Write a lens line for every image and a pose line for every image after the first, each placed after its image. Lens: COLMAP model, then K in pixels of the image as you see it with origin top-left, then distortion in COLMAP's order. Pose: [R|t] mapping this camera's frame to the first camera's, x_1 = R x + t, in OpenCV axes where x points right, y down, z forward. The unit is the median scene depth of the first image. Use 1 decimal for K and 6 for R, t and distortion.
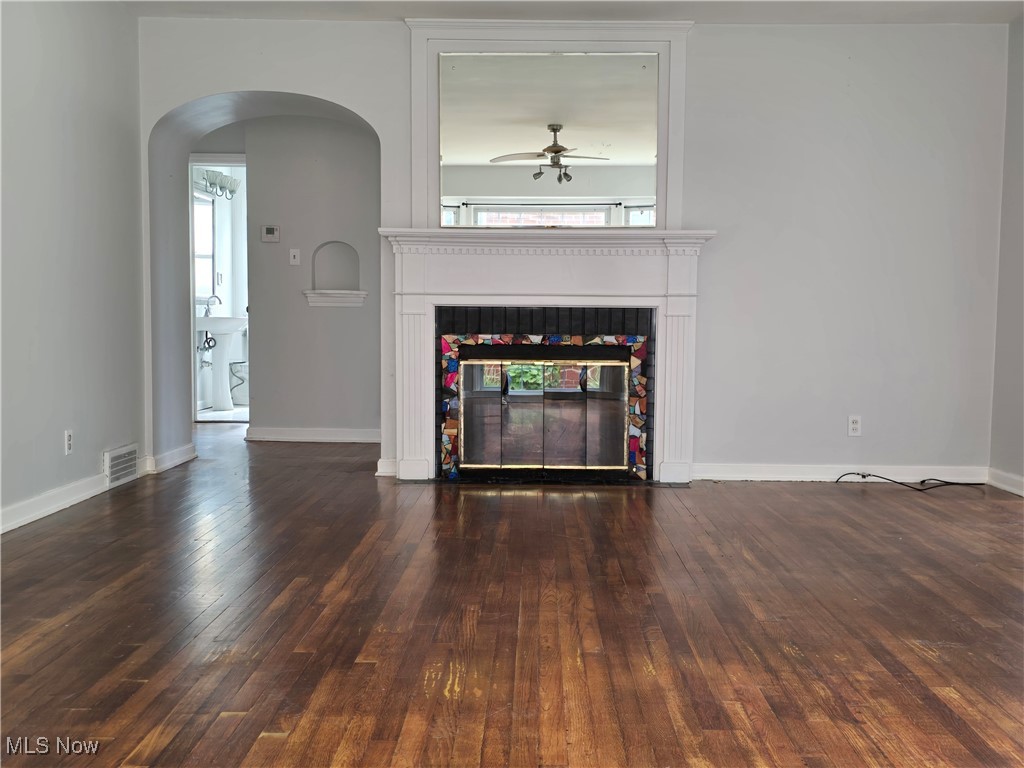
lens RADIAL K [[688.7, 0, 502.7], [0, 688.7, 386.5], [0, 0, 1]] dist [0.031534, -0.004908]
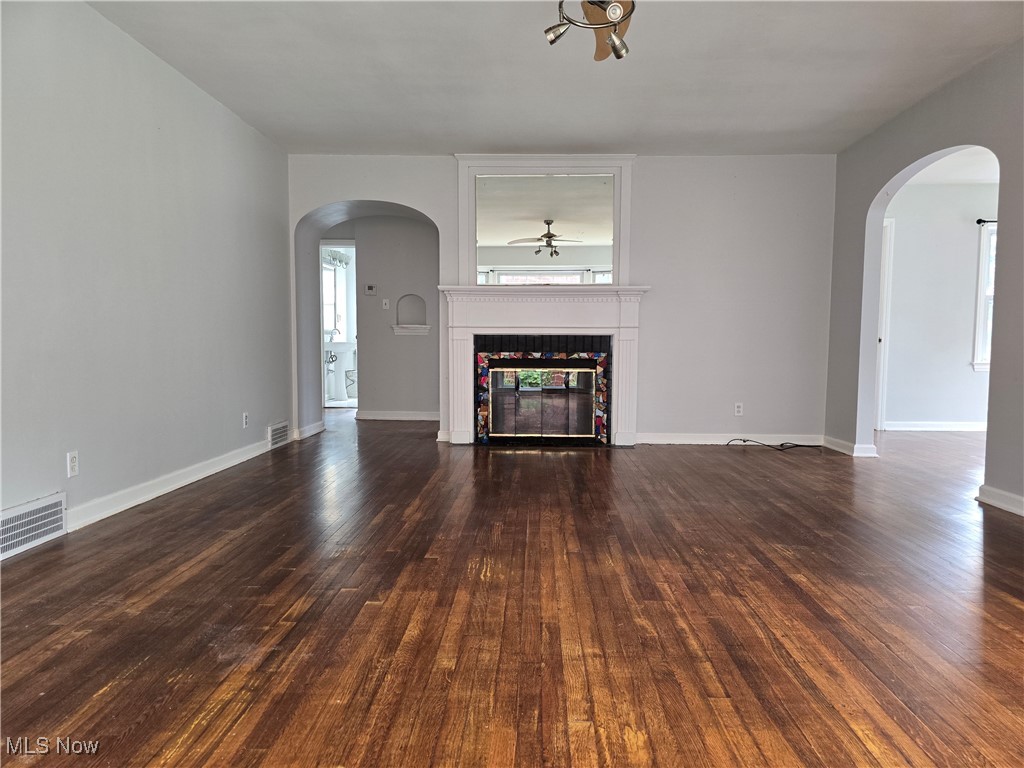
lens RADIAL K [[688.7, 0, 517.9], [0, 688.7, 383.8], [0, 0, 1]] dist [0.031534, -0.004908]
pose [[0.999622, -0.002648, -0.027380, 0.046412], [0.003513, 0.999494, 0.031618, -0.052218], [0.027283, -0.031702, 0.999125, -0.576784]]
